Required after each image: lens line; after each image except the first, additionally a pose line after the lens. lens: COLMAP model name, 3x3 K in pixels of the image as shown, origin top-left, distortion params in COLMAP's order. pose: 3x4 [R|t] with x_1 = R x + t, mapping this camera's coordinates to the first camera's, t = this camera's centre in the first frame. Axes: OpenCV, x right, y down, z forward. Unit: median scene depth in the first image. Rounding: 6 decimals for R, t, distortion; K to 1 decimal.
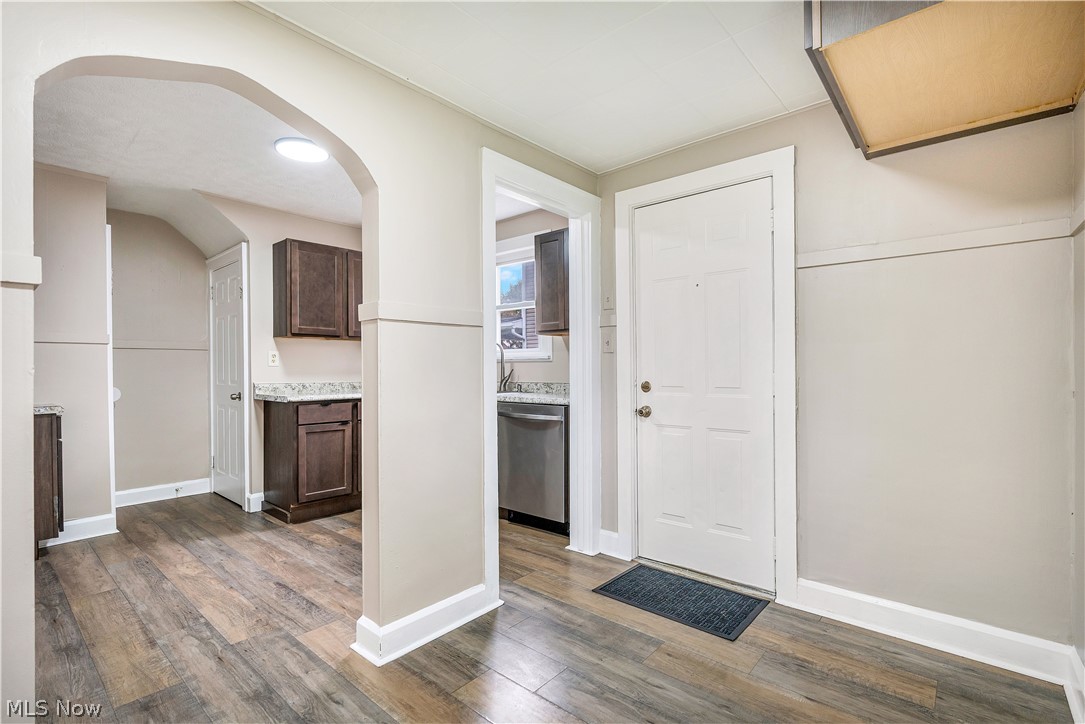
lens RADIAL K [[498.3, 0, 540.8], [0, 498.3, 376.2], [0, 0, 1]] dist [-0.003569, 0.001276]
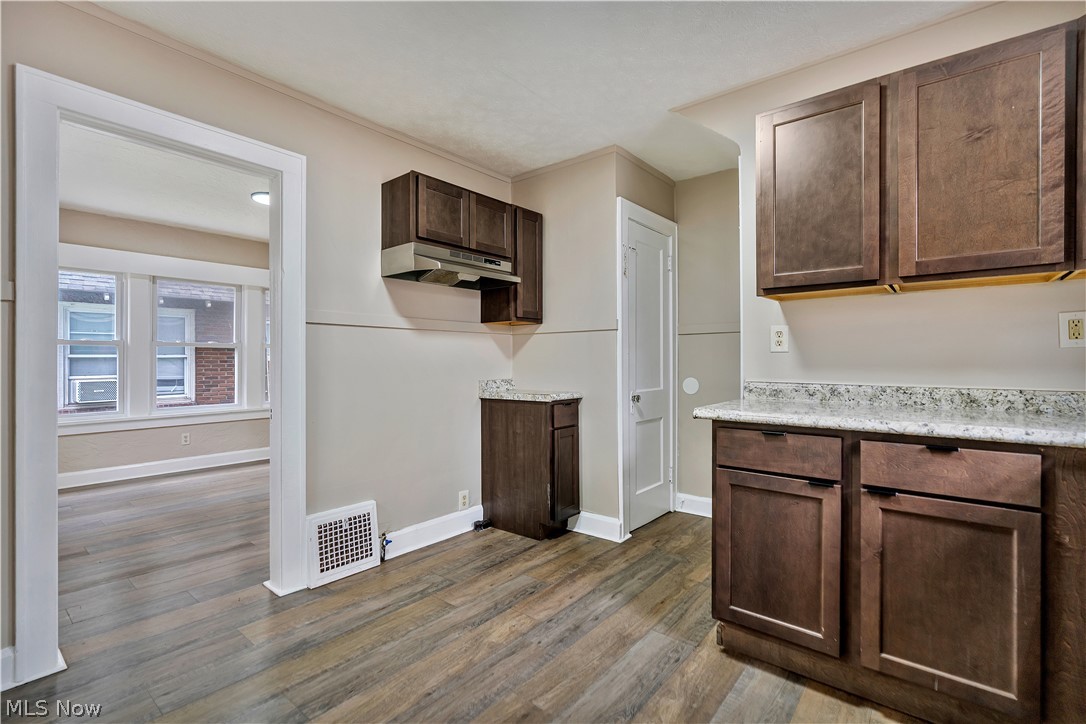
lens RADIAL K [[498.8, 0, 545.0], [0, 498.8, 357.8], [0, 0, 1]] dist [-0.003569, 0.001276]
pose [[0.038751, 0.001122, -0.999248, 0.025048], [-0.012529, 0.999921, 0.000637, -0.012476], [0.999170, 0.012495, 0.038762, 0.858565]]
